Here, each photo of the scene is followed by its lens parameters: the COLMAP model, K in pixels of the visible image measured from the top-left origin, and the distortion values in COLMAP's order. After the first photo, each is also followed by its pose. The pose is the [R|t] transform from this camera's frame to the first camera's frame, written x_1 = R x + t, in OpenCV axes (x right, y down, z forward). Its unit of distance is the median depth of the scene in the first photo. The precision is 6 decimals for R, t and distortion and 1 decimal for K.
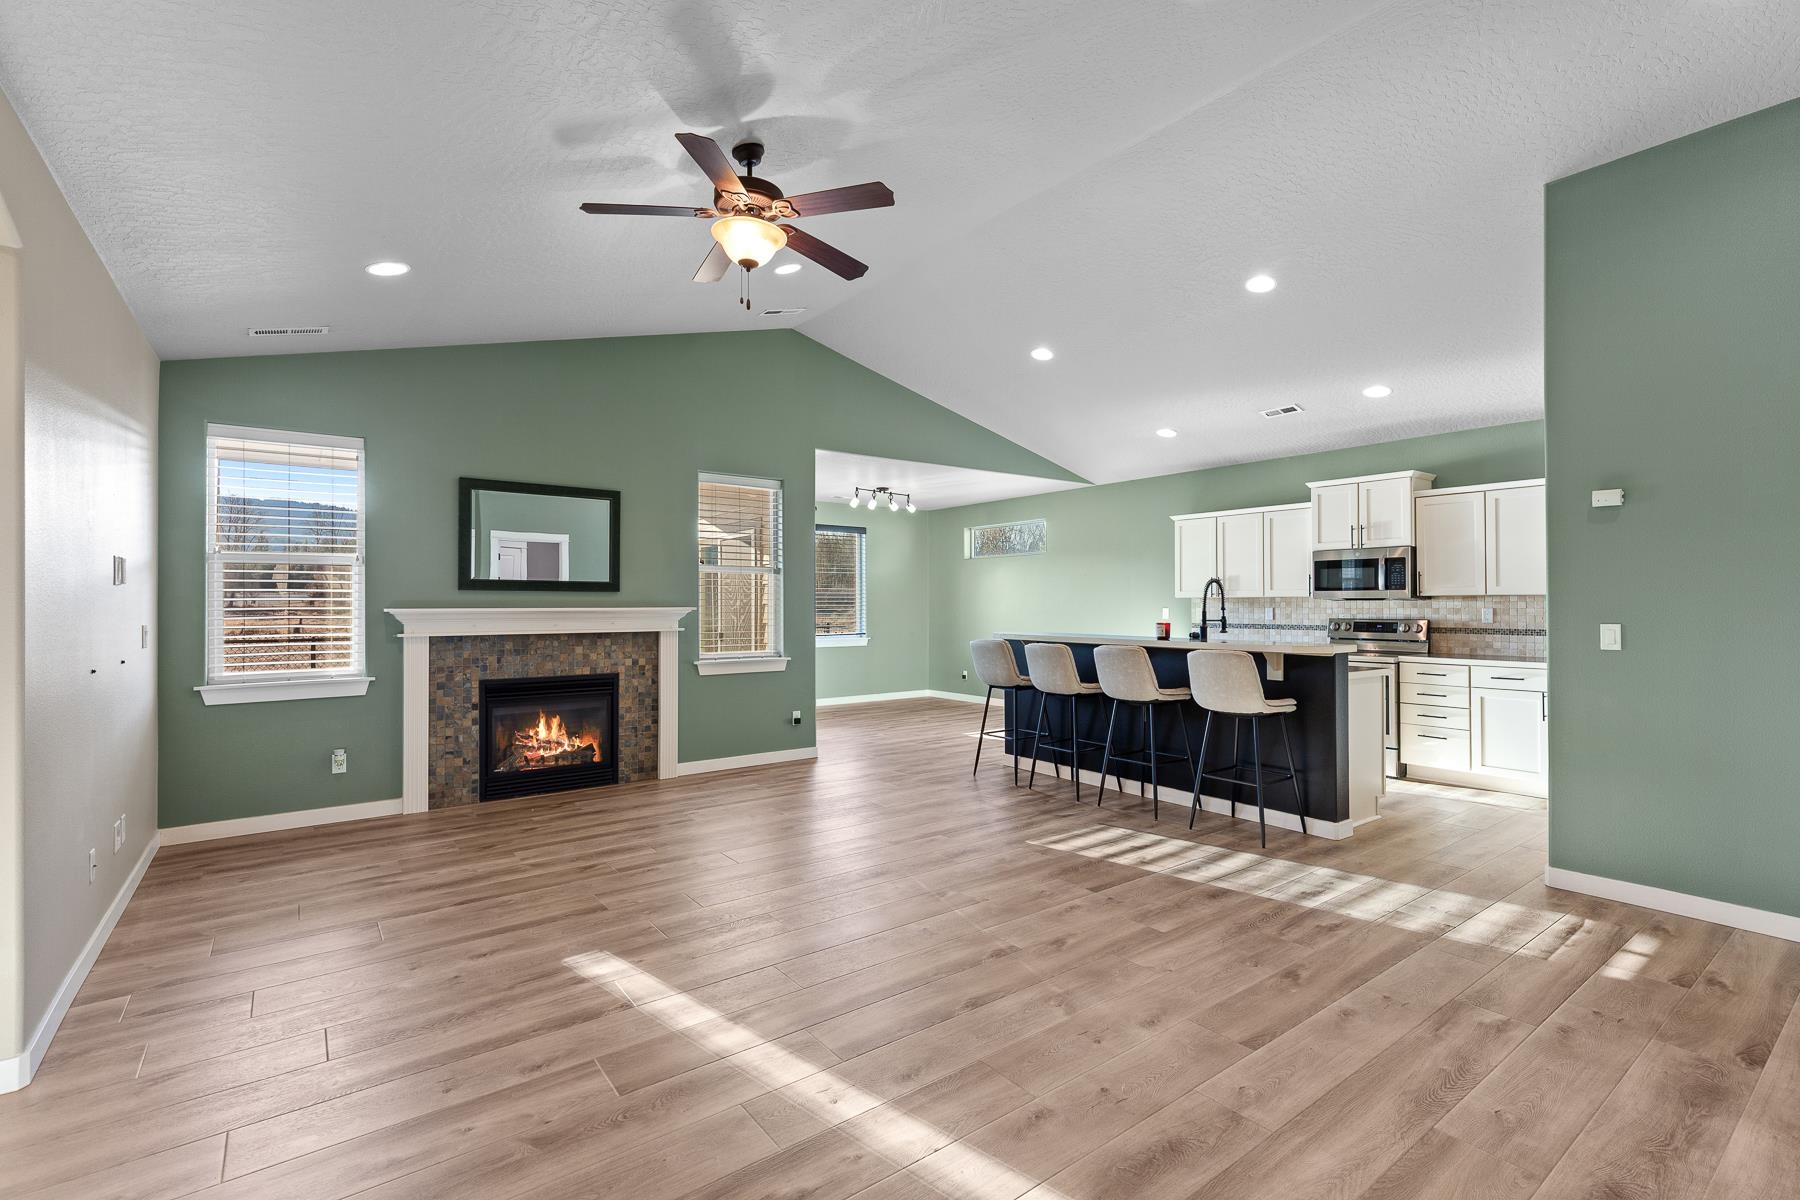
lens RADIAL K [[815.6, 0, 900.0], [0, 815.6, 600.0], [0, 0, 1]] dist [0.000194, -0.000242]
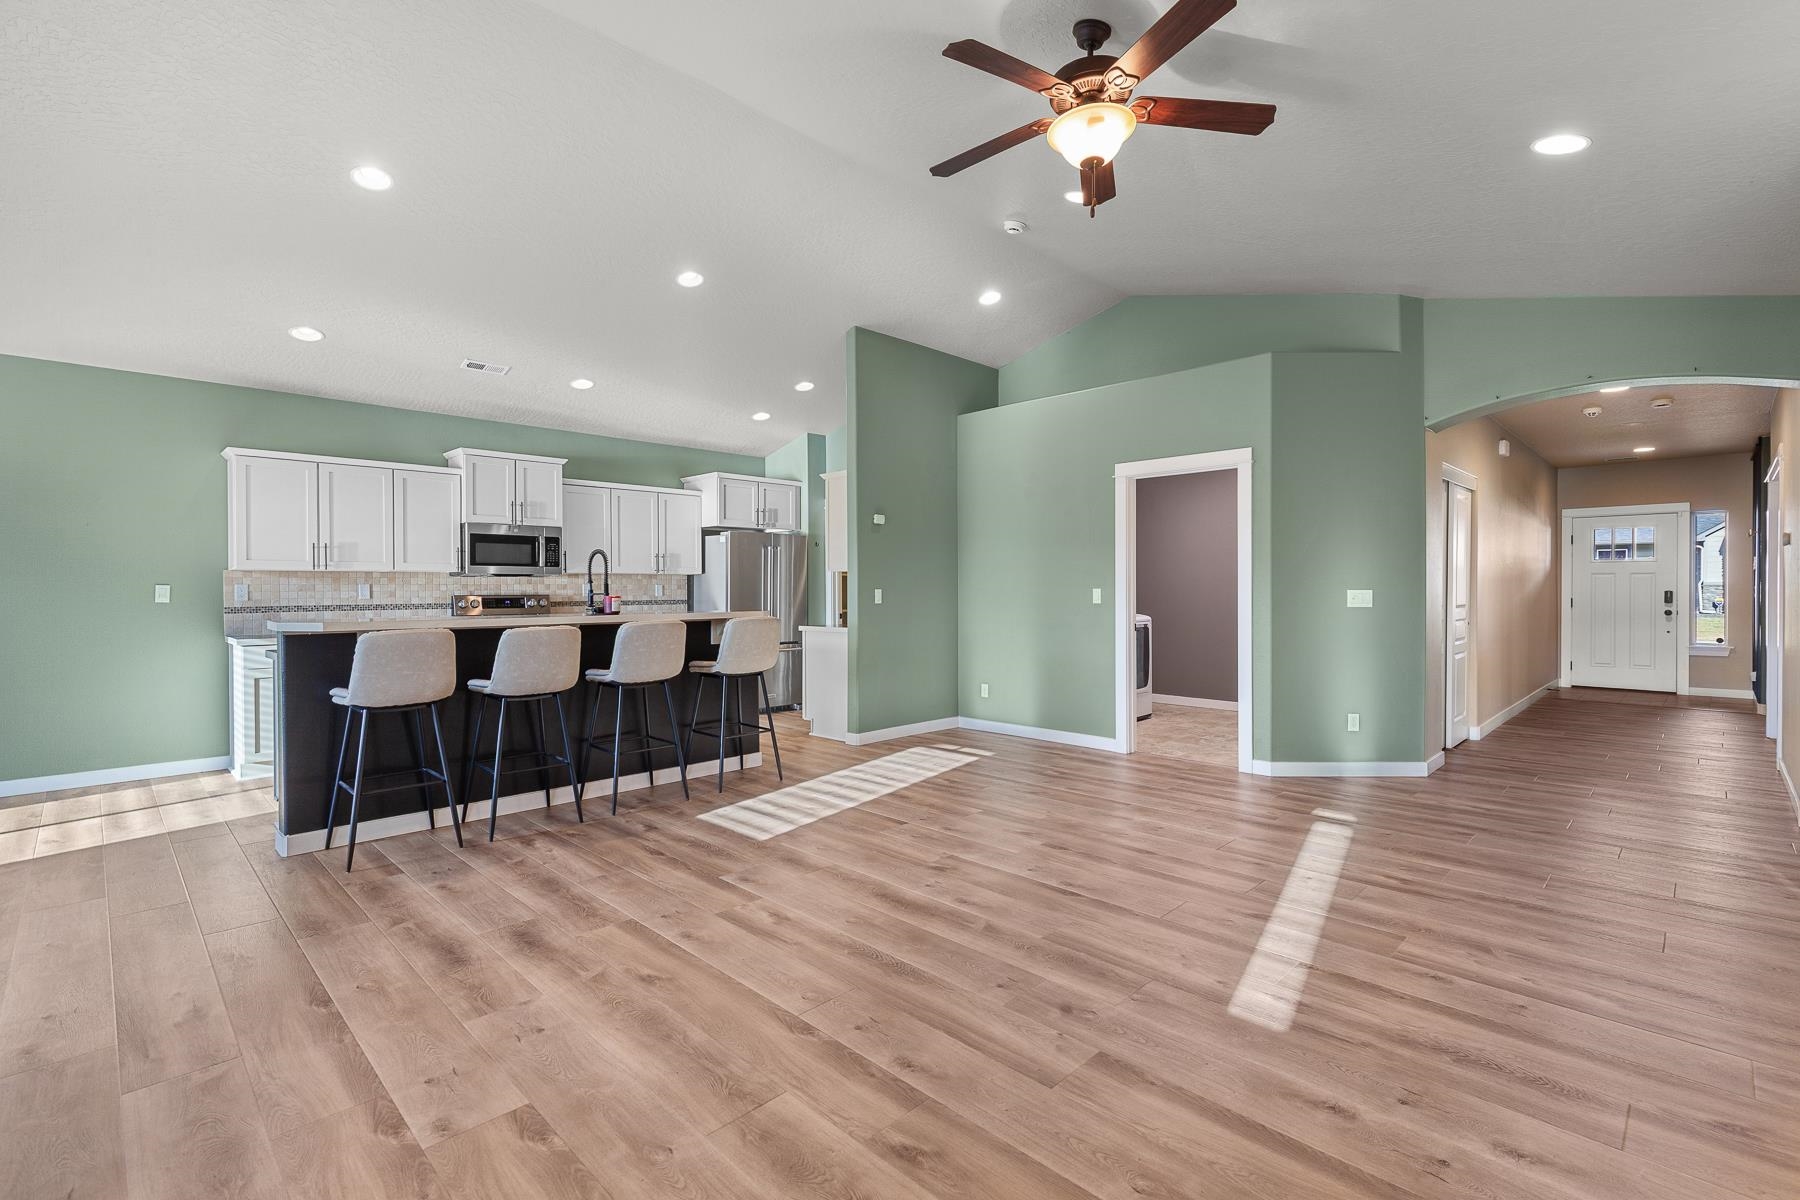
lens RADIAL K [[808.9, 0, 912.2], [0, 808.9, 600.8], [0, 0, 1]] dist [0.012642, 0.000151]
pose [[-0.152928, -0.015142, 0.988121, -0.555672], [-0.000671, 0.999884, 0.015219, 0.016620], [-0.988237, 0.001664, -0.152920, 0.730351]]
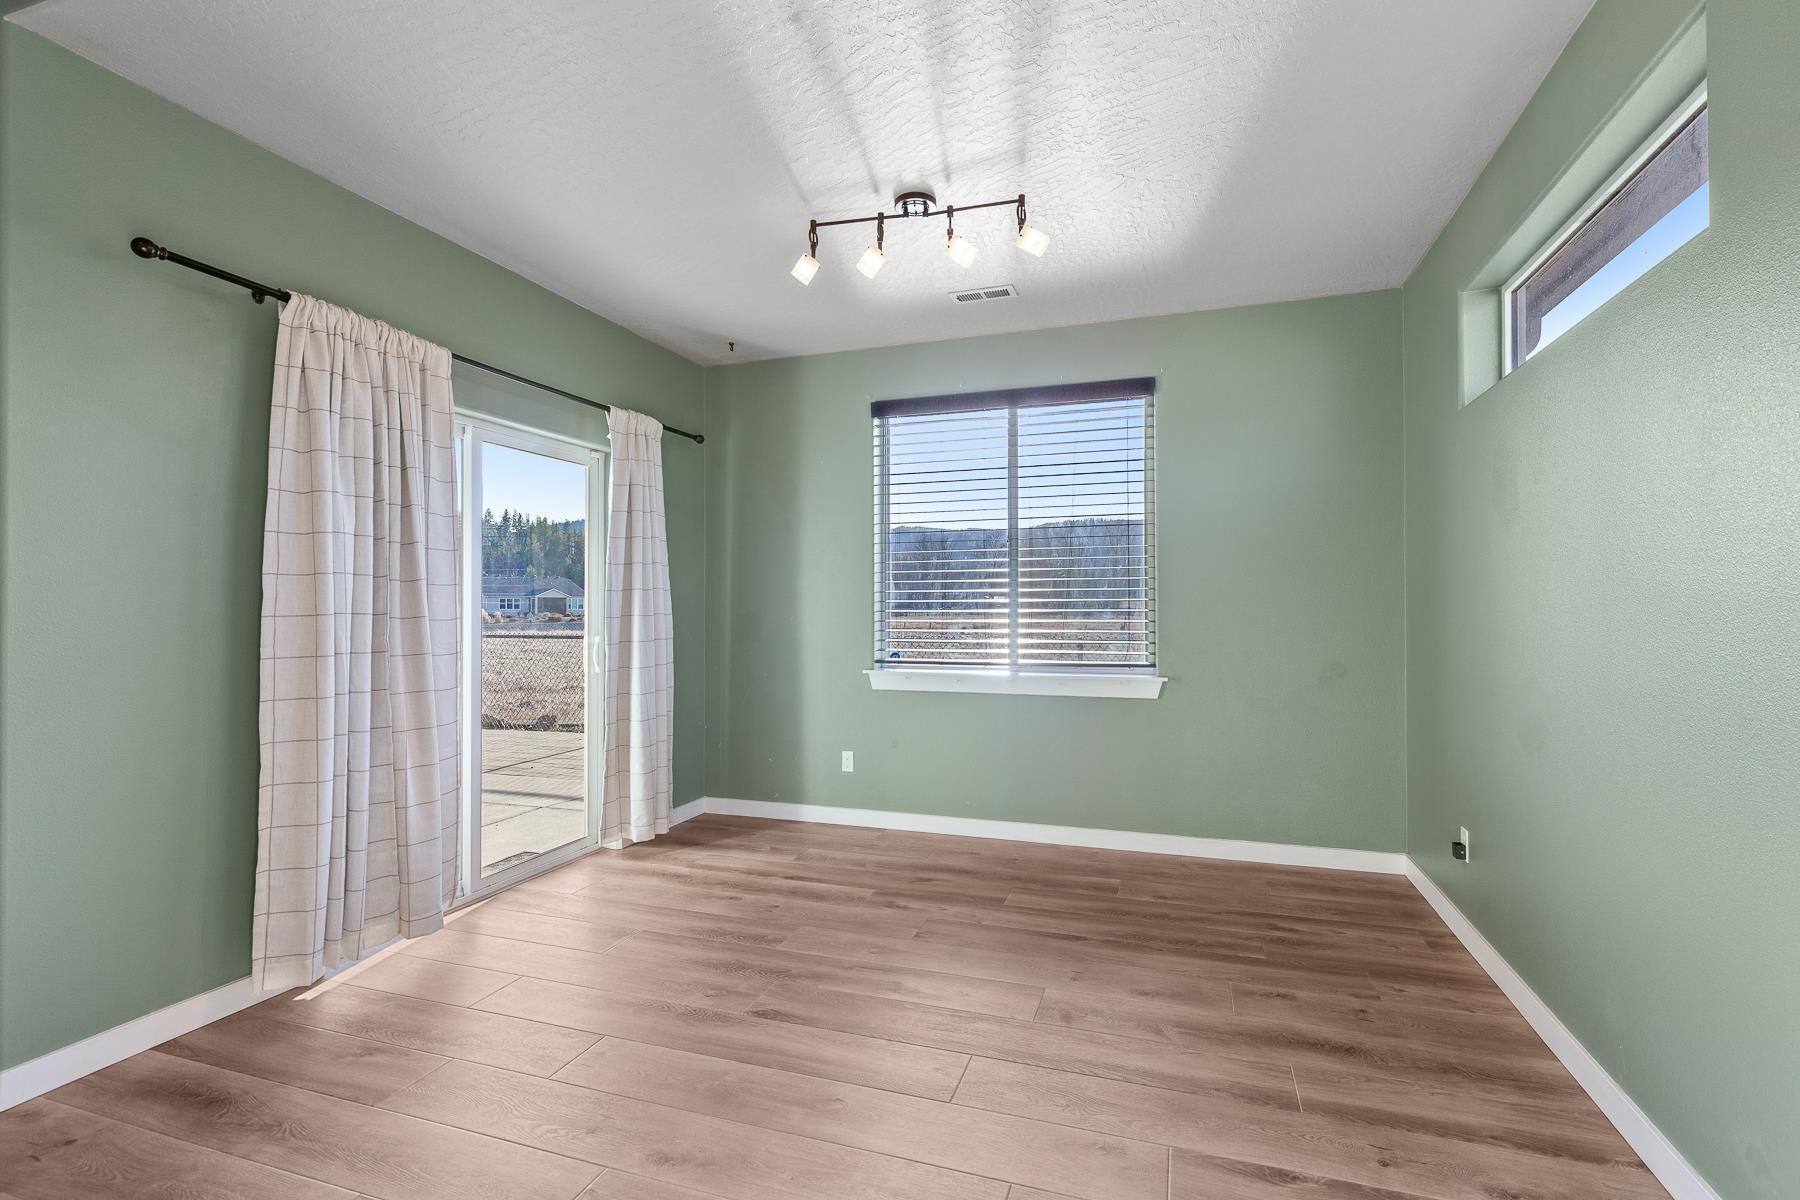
lens RADIAL K [[815.6, 0, 900.0], [0, 815.6, 600.0], [0, 0, 1]] dist [0.000194, -0.000242]
pose [[0.560374, -0.010668, -0.828171, 0.358993], [0.004268, 0.999941, -0.009993, 0.027003], [0.828229, 0.002065, 0.560387, 1.282360]]
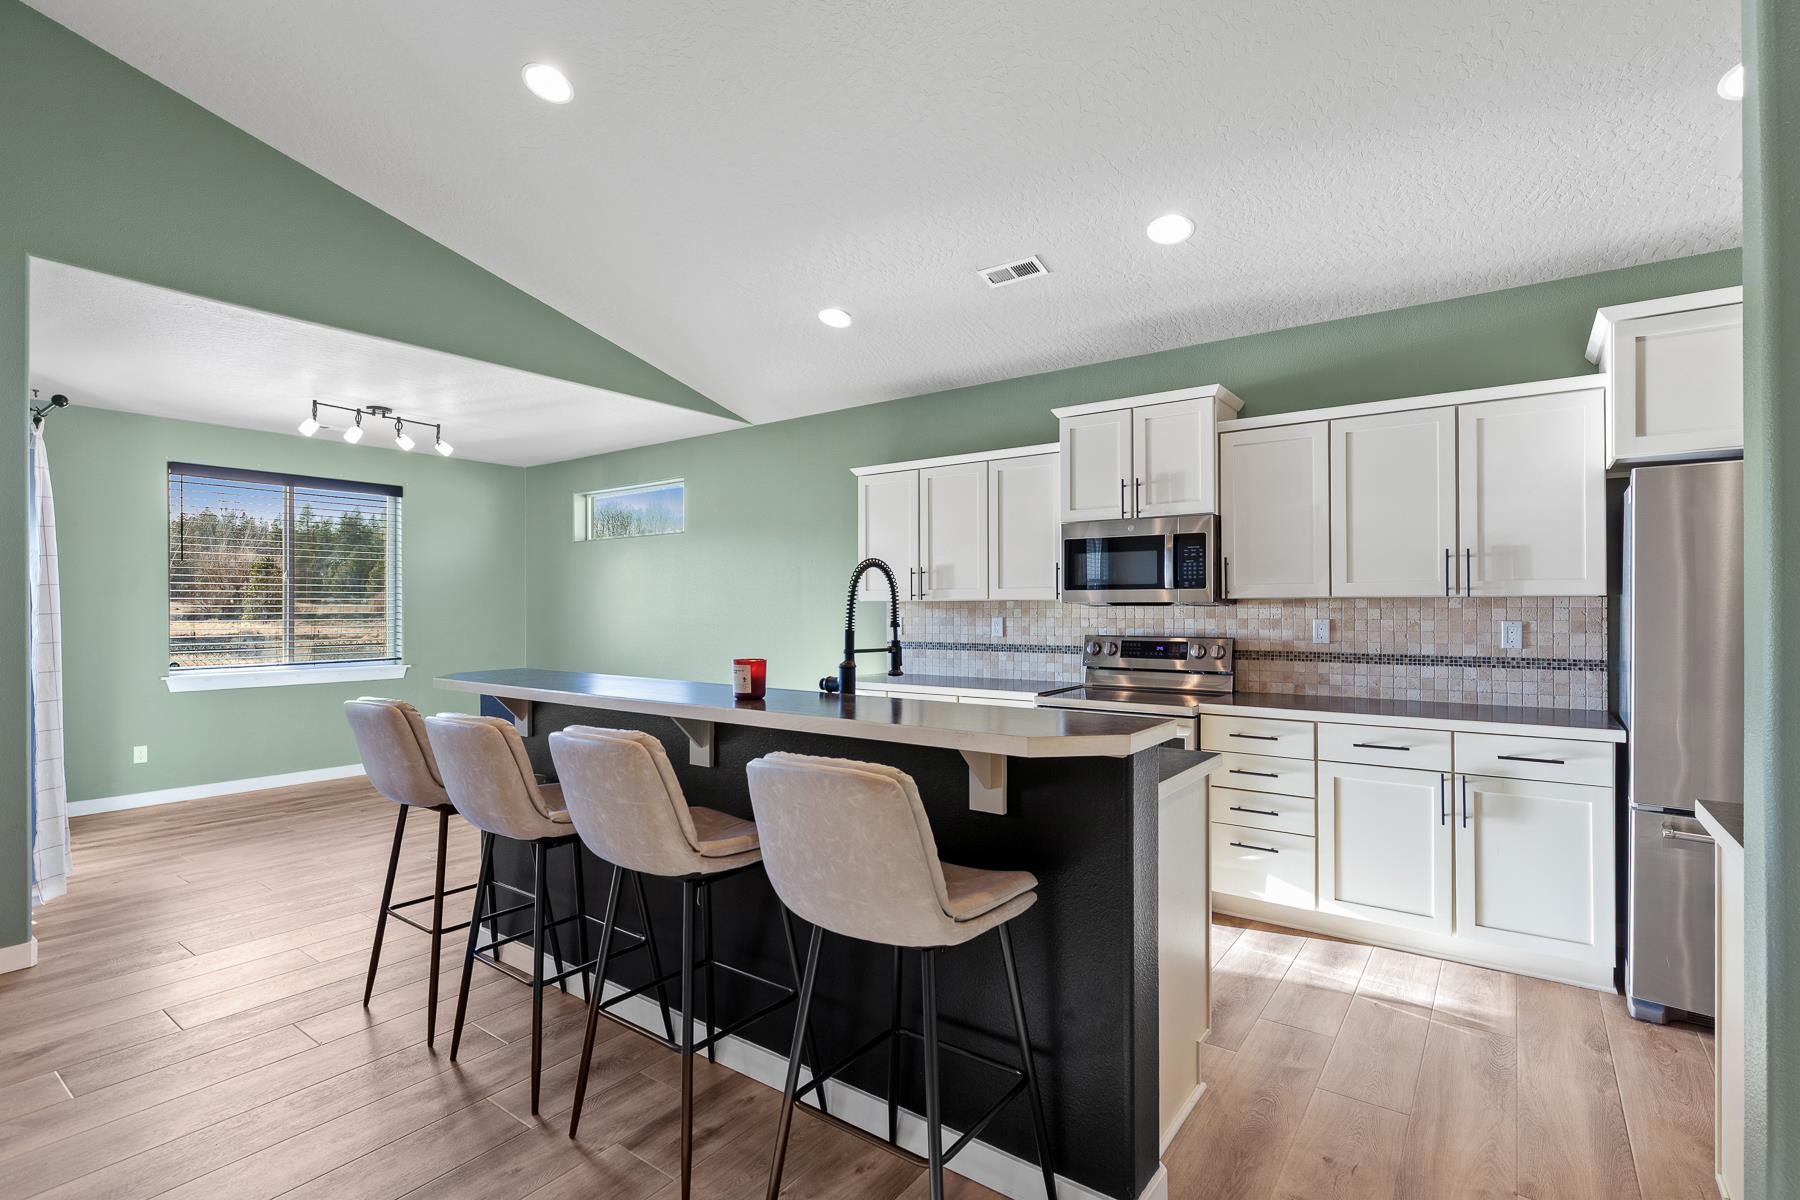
lens RADIAL K [[841.0, 0, 912.5], [0, 841.0, 606.9], [0, 0, 1]] dist [0.003053, 0.000497]
pose [[0.953755, 0.000620, 0.300584, 0.246233], [-0.001514, 0.999995, 0.002742, -0.000407], [-0.300581, -0.003070, 0.953751, 0.506466]]
